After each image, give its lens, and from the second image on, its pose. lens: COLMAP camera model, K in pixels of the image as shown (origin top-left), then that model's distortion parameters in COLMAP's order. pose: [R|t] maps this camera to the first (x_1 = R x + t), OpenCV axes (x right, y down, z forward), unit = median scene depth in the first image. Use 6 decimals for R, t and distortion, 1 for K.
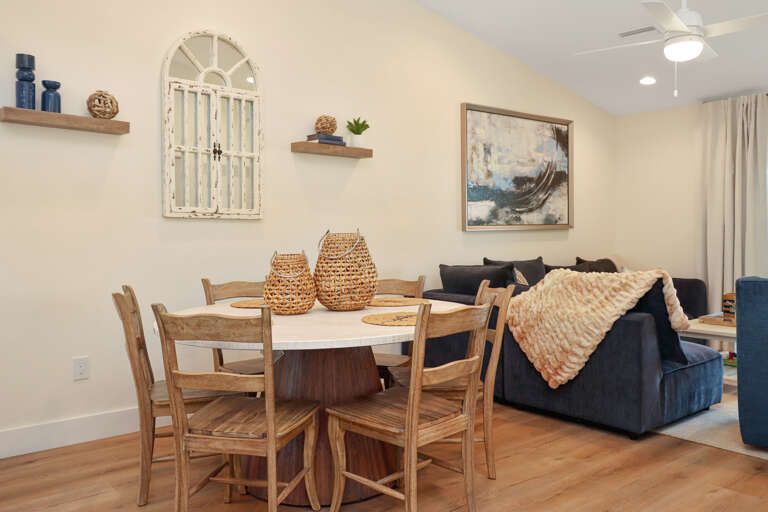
lens RADIAL K [[671.0, 0, 384.0], [0, 671.0, 256.0], [0, 0, 1]] dist [0.003229, 0.002658]
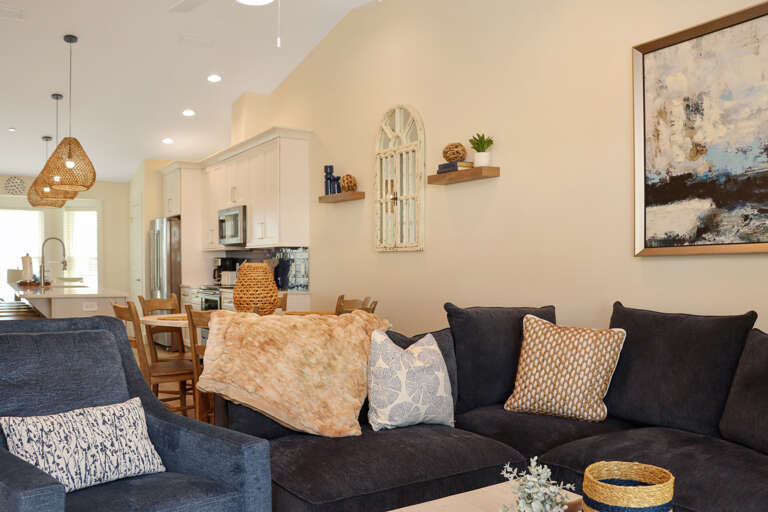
lens RADIAL K [[670.2, 0, 384.5], [0, 670.2, 282.4], [0, 0, 1]] dist [-0.071384, 0.004019]
pose [[-0.153639, 0.012935, -0.988042, 0.694729], [-0.045374, 0.998767, 0.020131, -0.015511], [0.987085, 0.047925, -0.152863, 0.815632]]
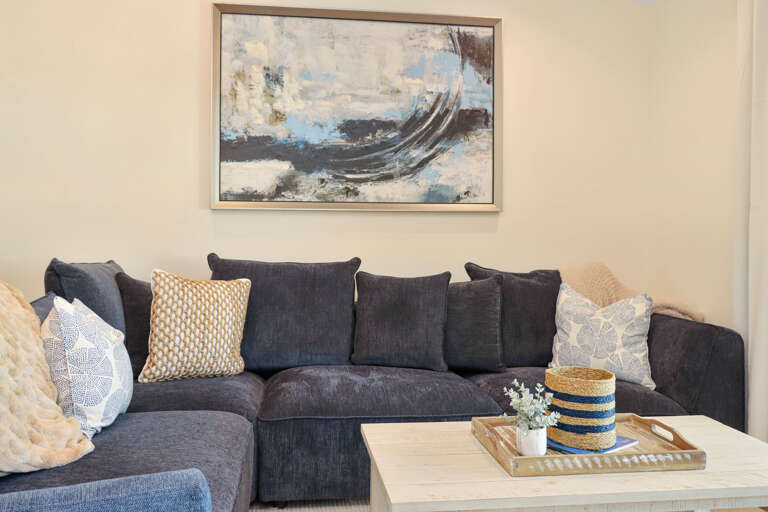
lens RADIAL K [[647.9, 0, 383.4], [0, 647.9, 227.6], [0, 0, 1]] dist [-0.002869, 0.000361]
pose [[0.835284, 0.002597, -0.549813, 0.539669], [-0.038440, 0.997818, -0.053686, 0.004261], [0.548473, 0.065978, 0.833561, 0.559642]]
